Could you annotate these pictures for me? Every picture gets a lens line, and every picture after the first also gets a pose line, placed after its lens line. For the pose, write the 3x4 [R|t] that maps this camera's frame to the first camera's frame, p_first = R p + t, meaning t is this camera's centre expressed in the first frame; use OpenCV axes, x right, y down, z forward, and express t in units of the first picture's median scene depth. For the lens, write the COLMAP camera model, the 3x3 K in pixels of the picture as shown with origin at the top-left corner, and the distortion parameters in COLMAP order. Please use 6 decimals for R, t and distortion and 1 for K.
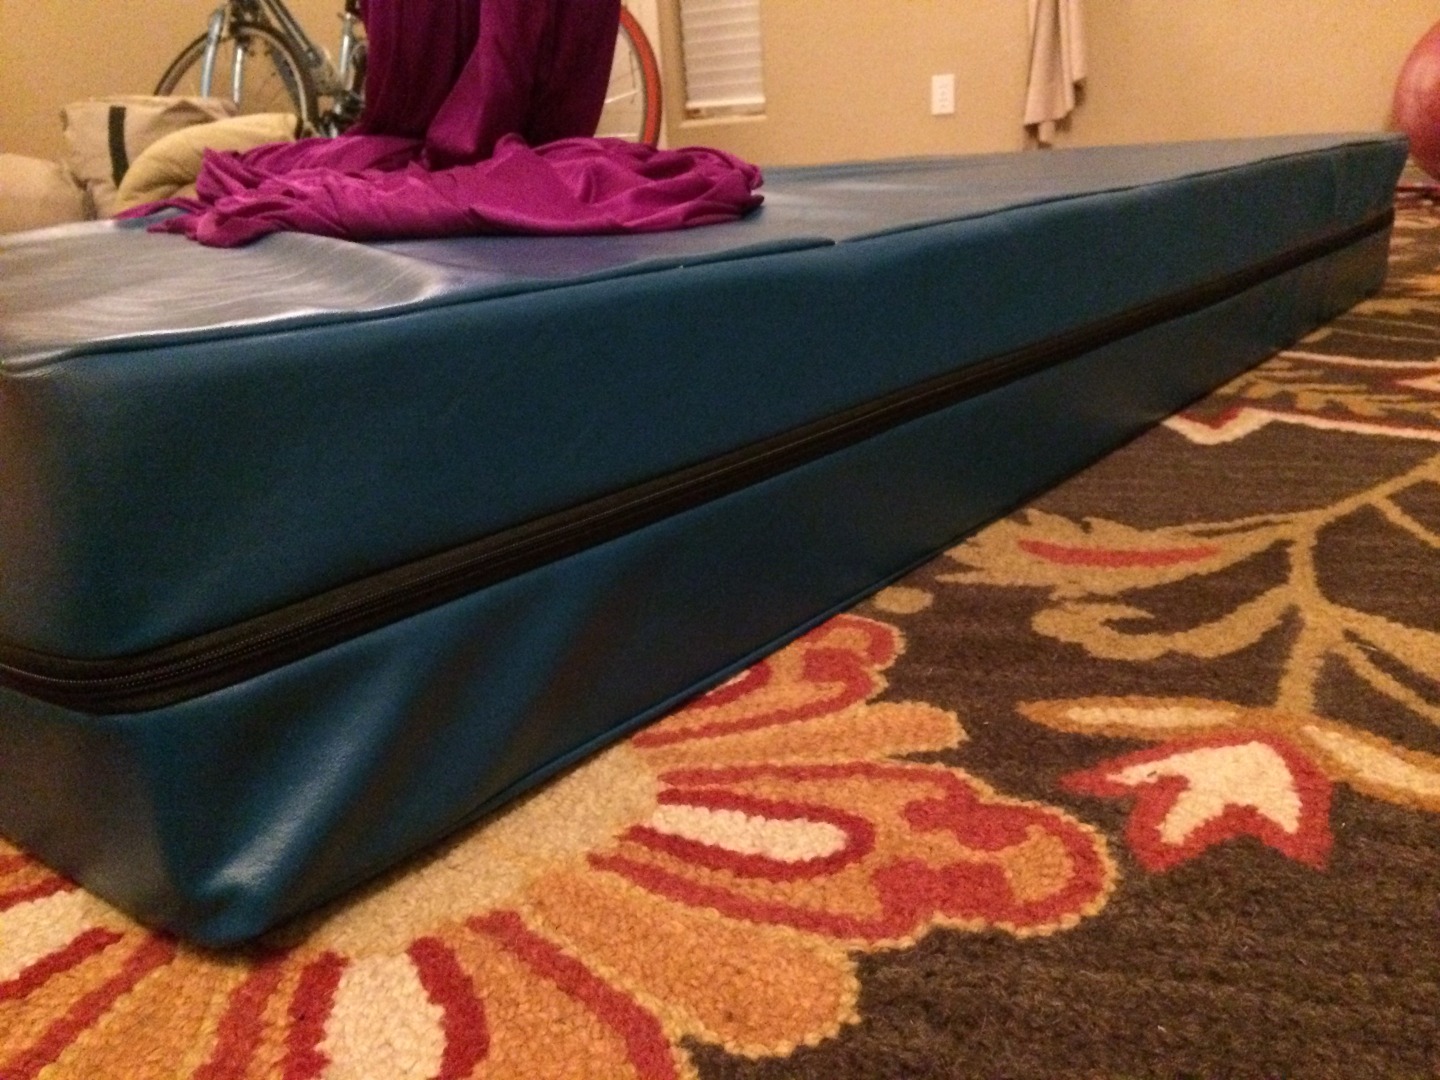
lens RADIAL K [[1207.6, 0, 726.9], [0, 1207.6, 521.4], [0, 0, 1]] dist [0.089915, -0.125353]
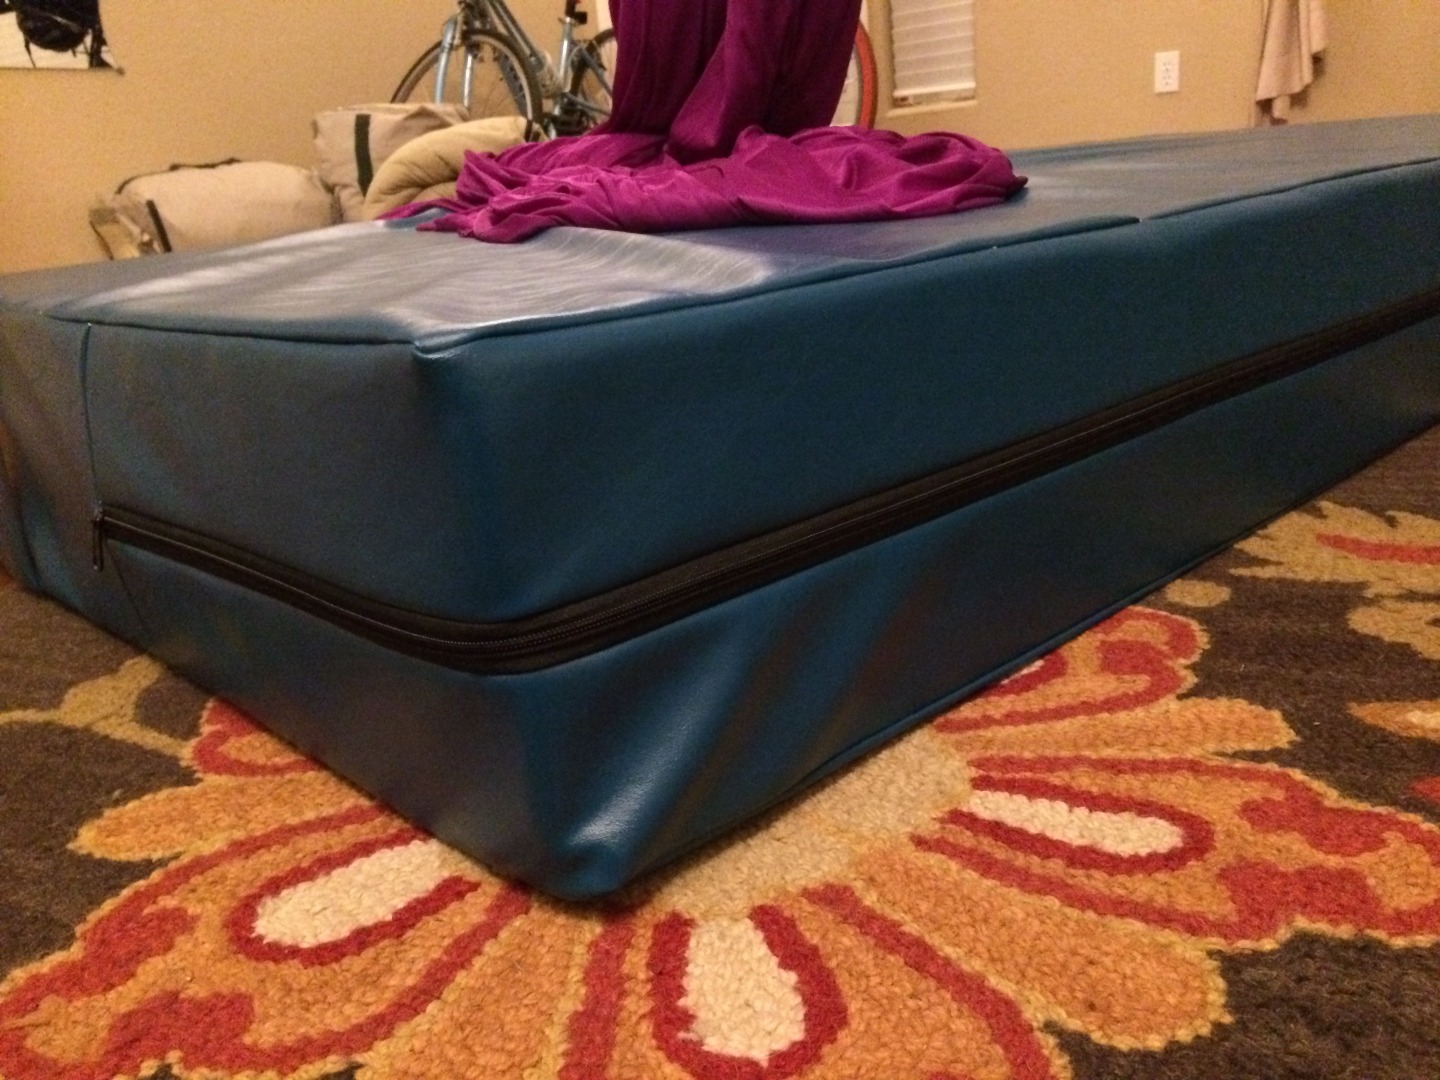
lens RADIAL K [[1207.6, 0, 726.9], [0, 1207.6, 521.4], [0, 0, 1]] dist [0.089915, -0.125353]
pose [[0.988934, 0.016239, -0.147468, -0.111595], [-0.015438, 0.999859, 0.006573, 0.010368], [0.147554, -0.004224, 0.989045, -0.011720]]
